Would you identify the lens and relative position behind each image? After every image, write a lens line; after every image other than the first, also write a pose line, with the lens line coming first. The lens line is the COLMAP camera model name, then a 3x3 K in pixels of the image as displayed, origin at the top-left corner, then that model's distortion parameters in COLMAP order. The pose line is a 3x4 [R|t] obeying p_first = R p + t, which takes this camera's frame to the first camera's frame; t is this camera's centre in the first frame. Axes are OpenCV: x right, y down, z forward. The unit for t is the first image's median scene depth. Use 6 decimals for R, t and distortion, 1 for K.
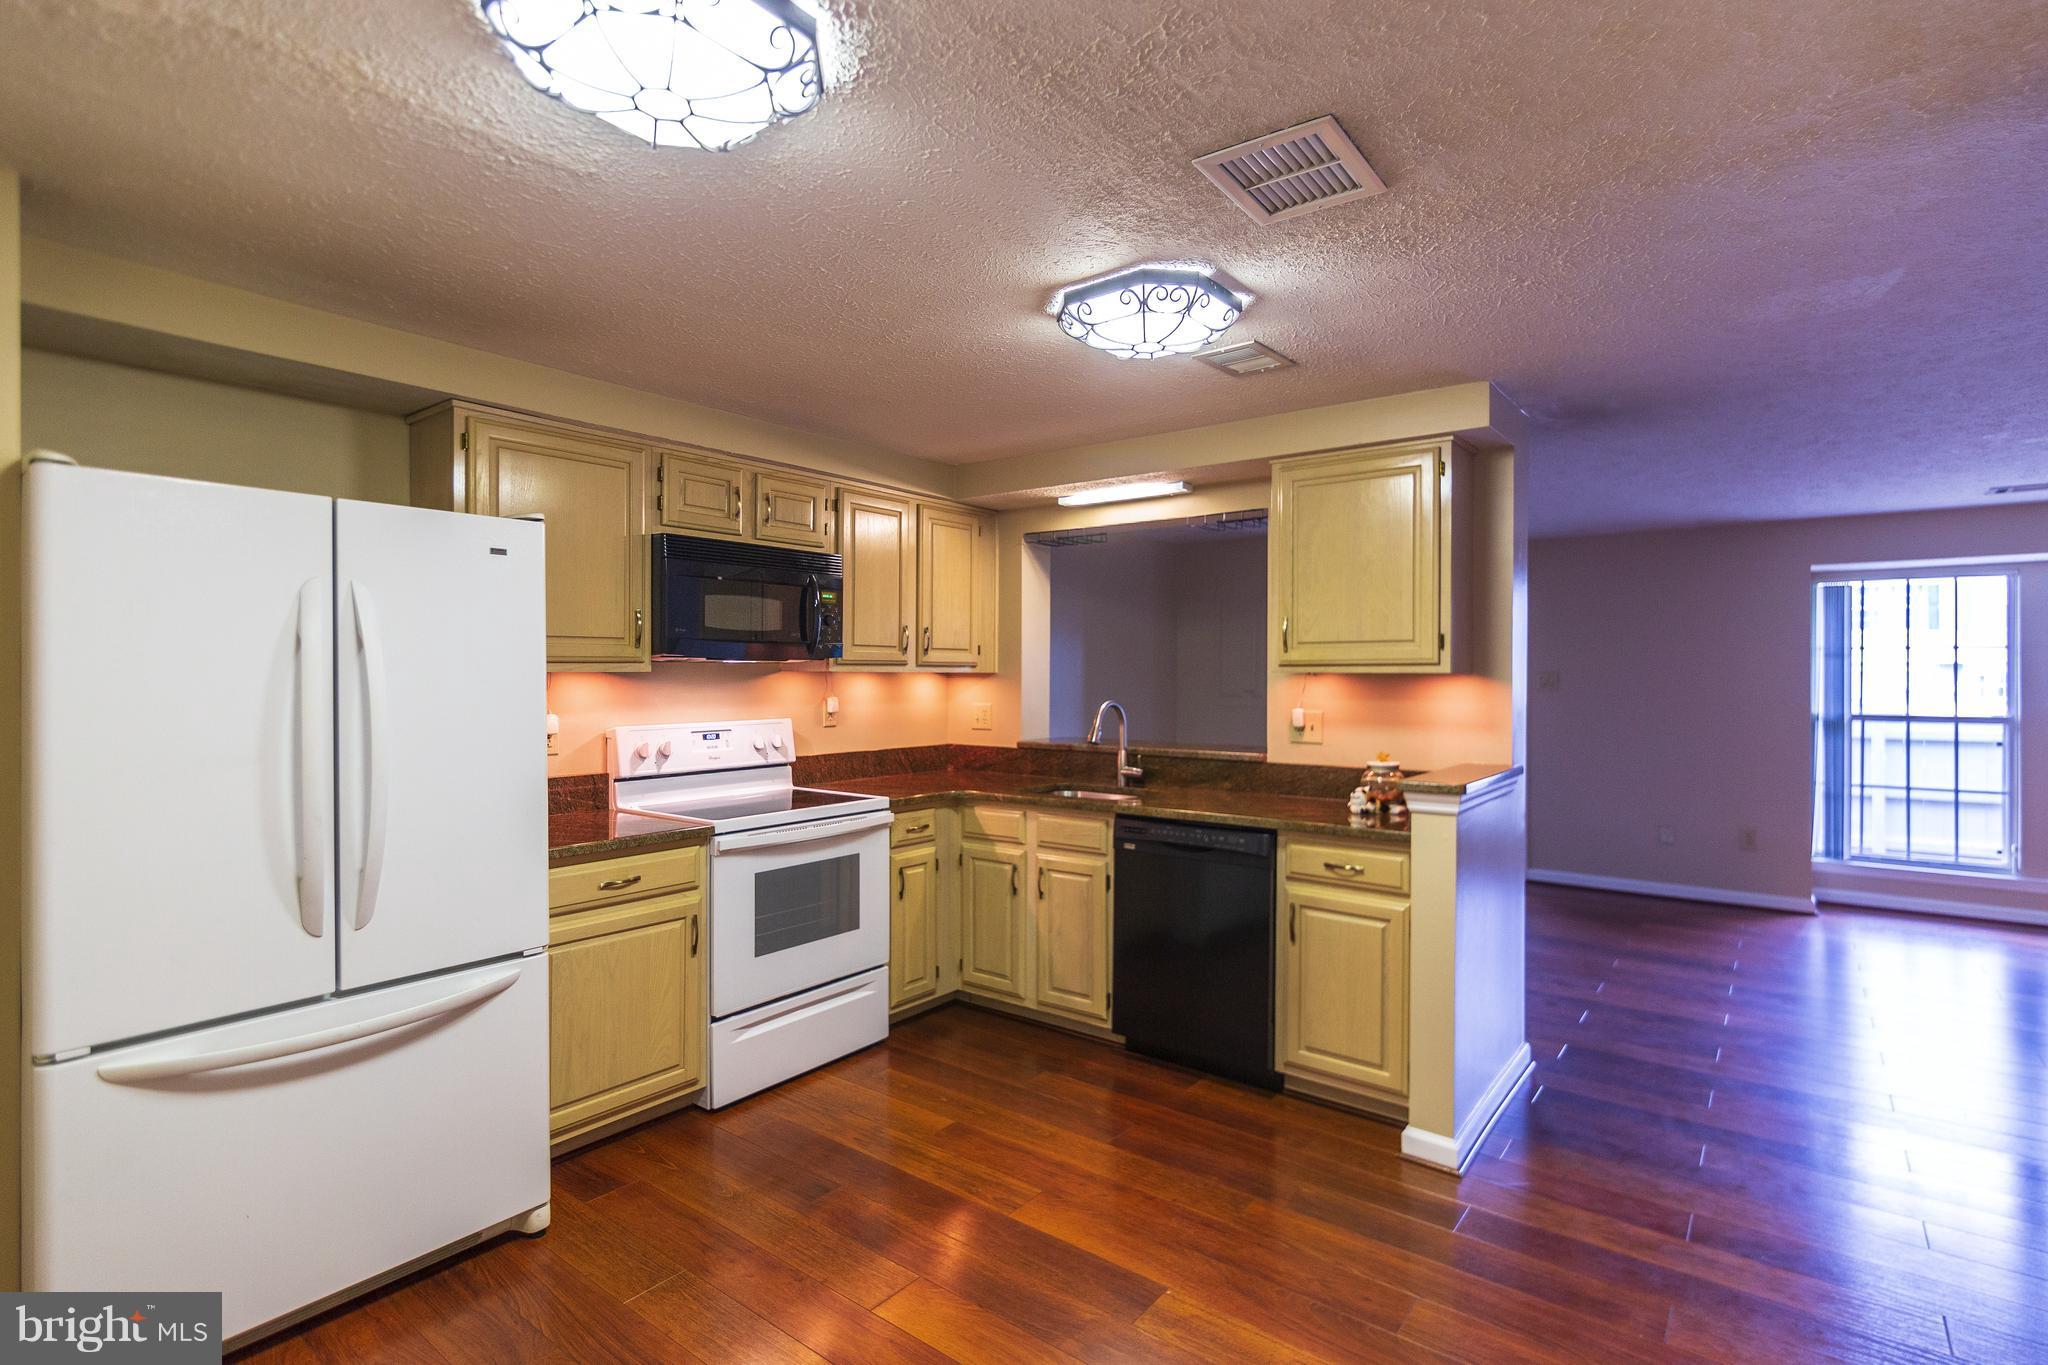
lens RADIAL K [[1001.0, 0, 1023.6], [0, 1001.0, 682.3], [0, 0, 1]] dist [0.017241, -0.000255]
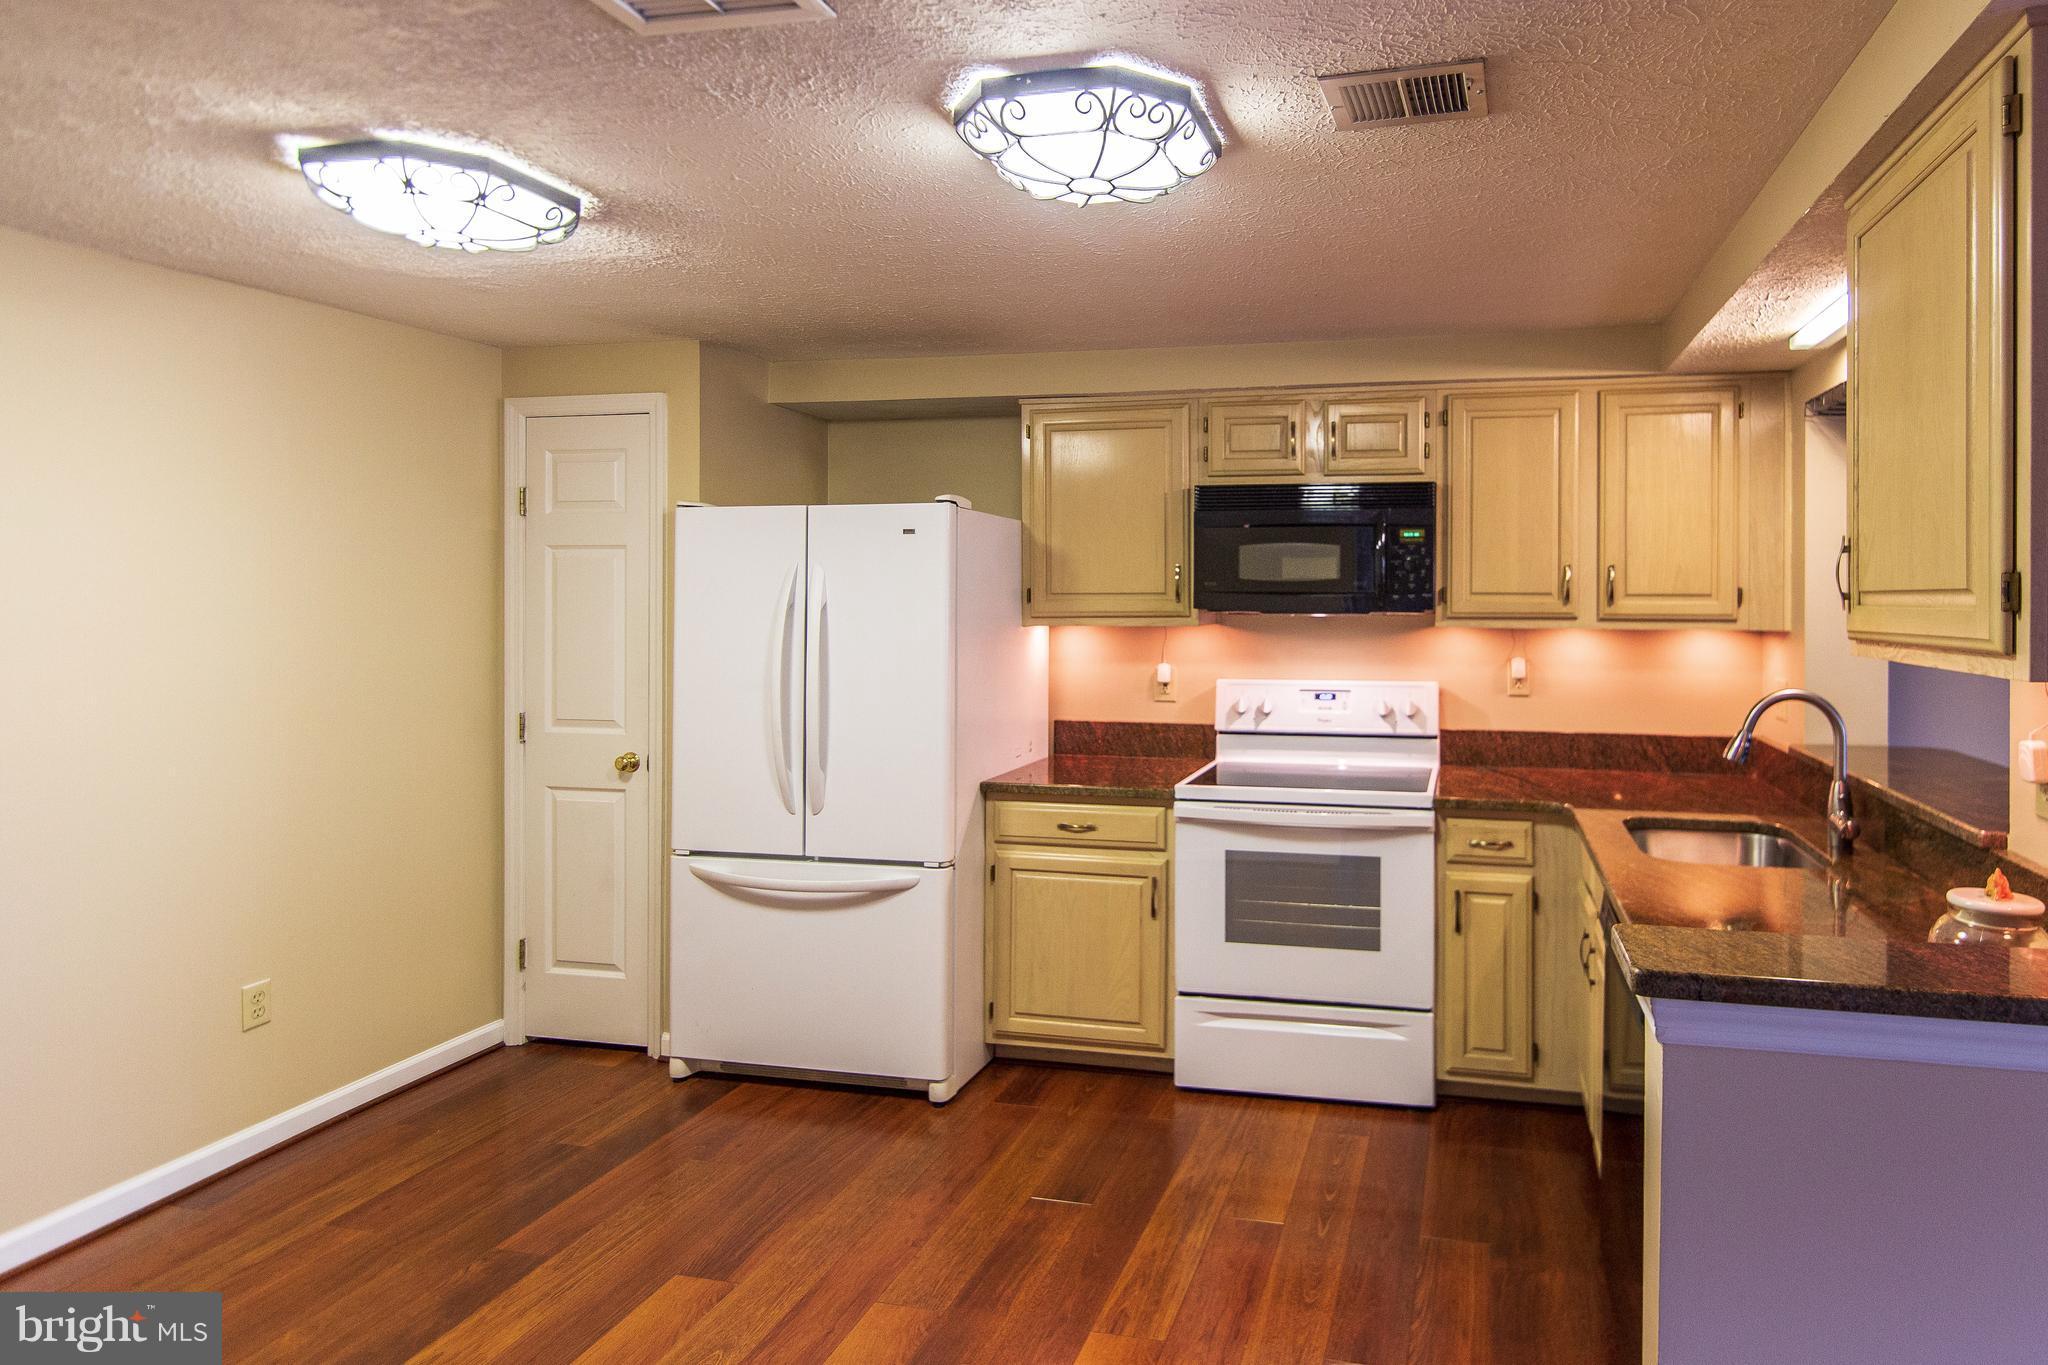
lens RADIAL K [[1110.6, 0, 1231.8], [0, 1110.6, 601.1], [0, 0, 1]] dist [-0.002181, 0.000015]
pose [[0.439468, 0.001913, -0.898256, 0.591300], [-0.009858, 0.999948, -0.002694, -0.030504], [0.898204, 0.010039, 0.439464, 0.517103]]
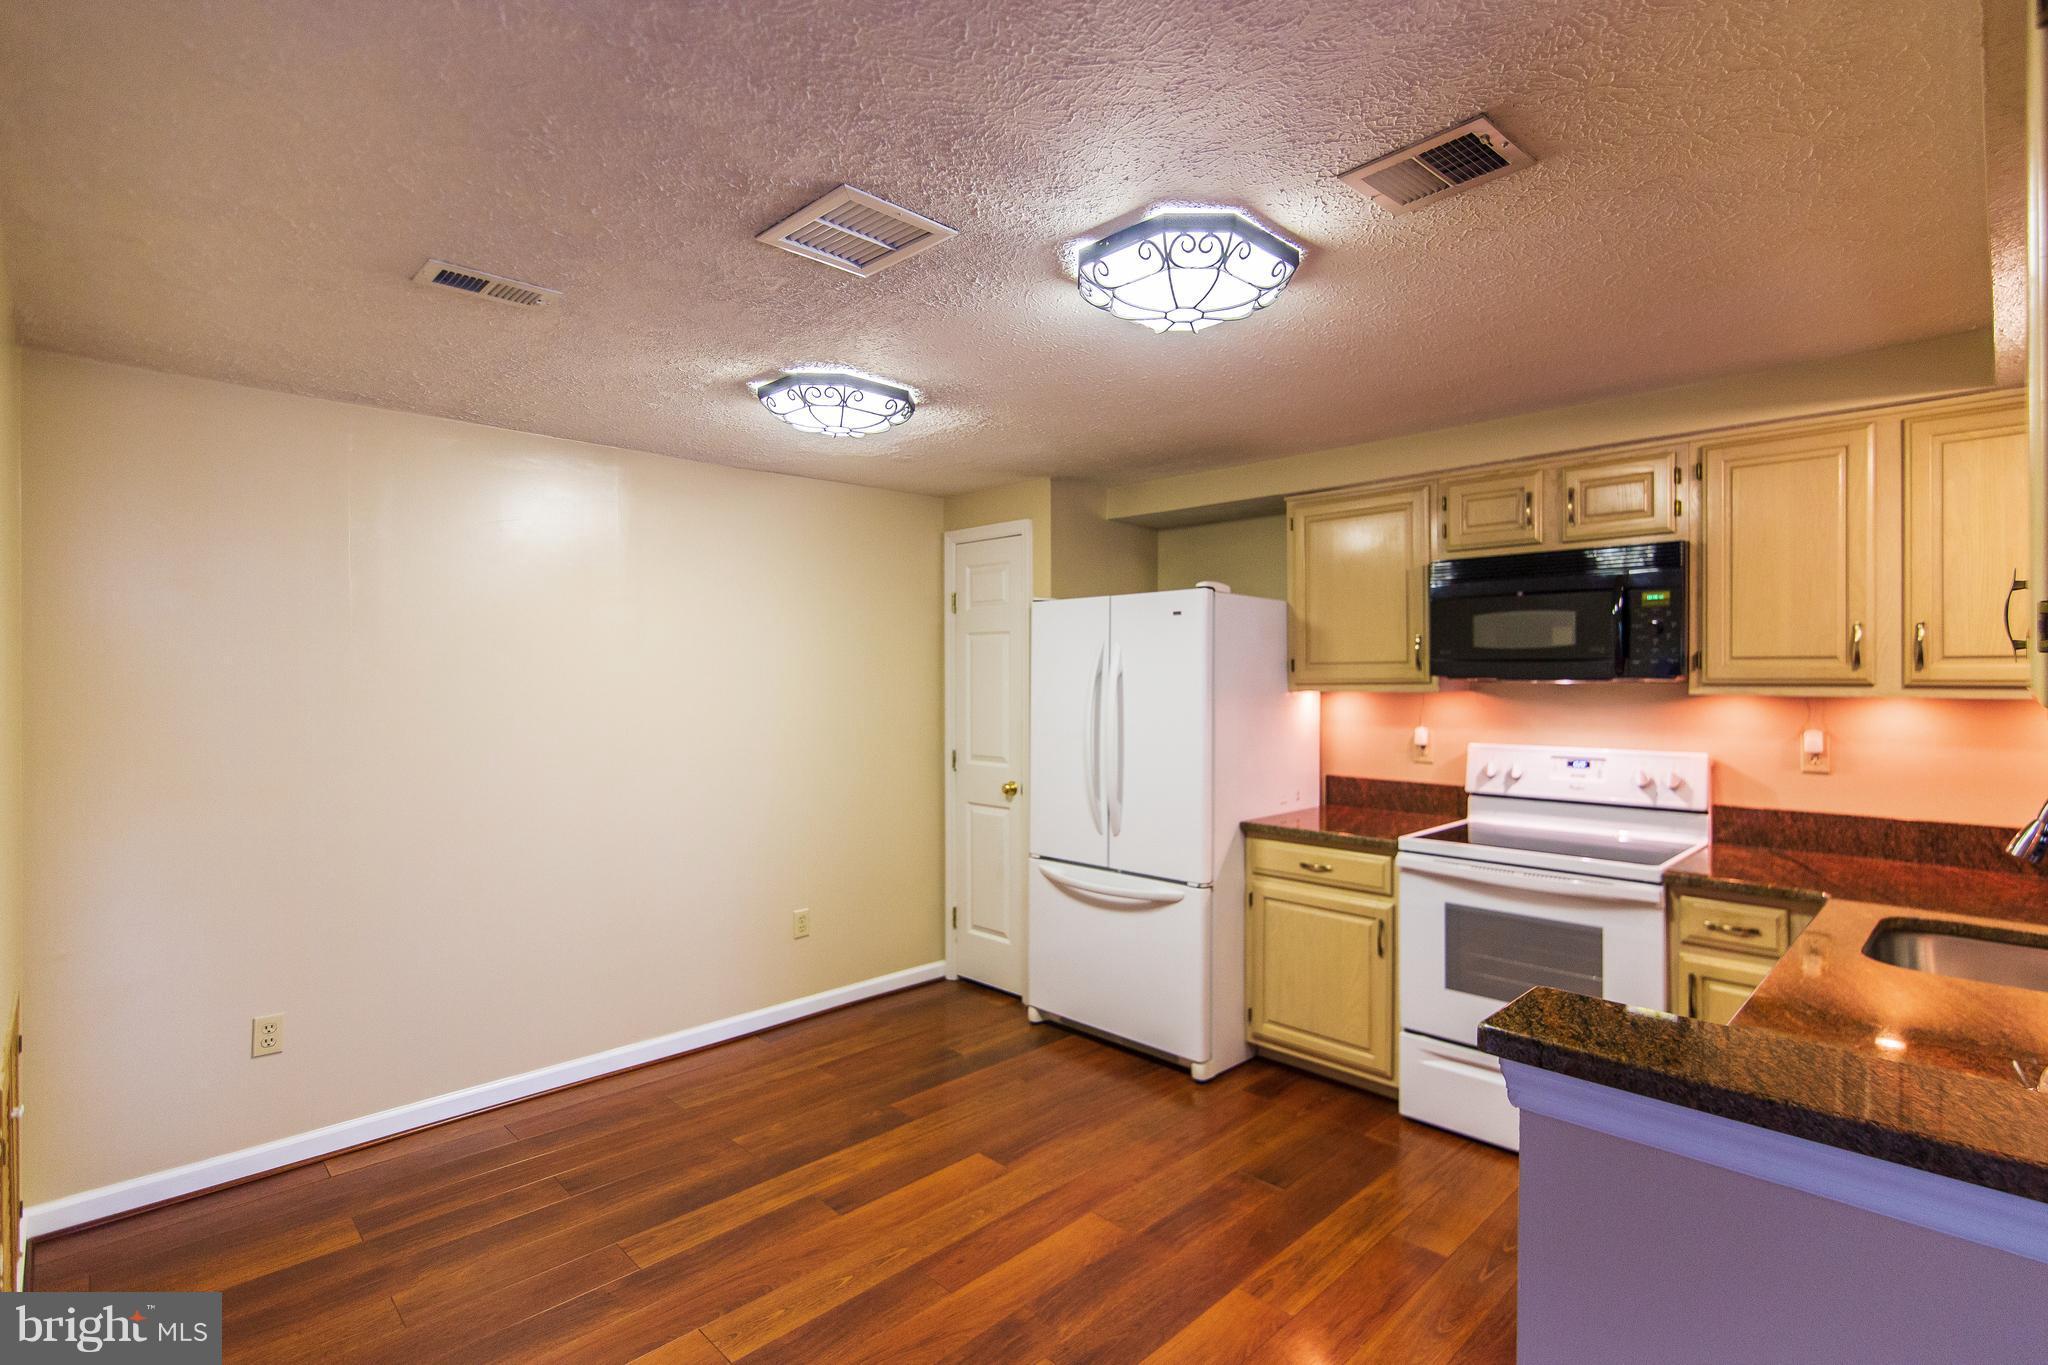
lens RADIAL K [[957.9, 0, 1072.5], [0, 957.9, 678.0], [0, 0, 1]] dist [-0.001928, -0.000384]
pose [[-0.104547, 0.001473, -0.994519, 0.635465], [-0.009040, 0.999956, 0.002432, -0.022929], [0.994479, 0.009245, -0.104529, 0.680353]]
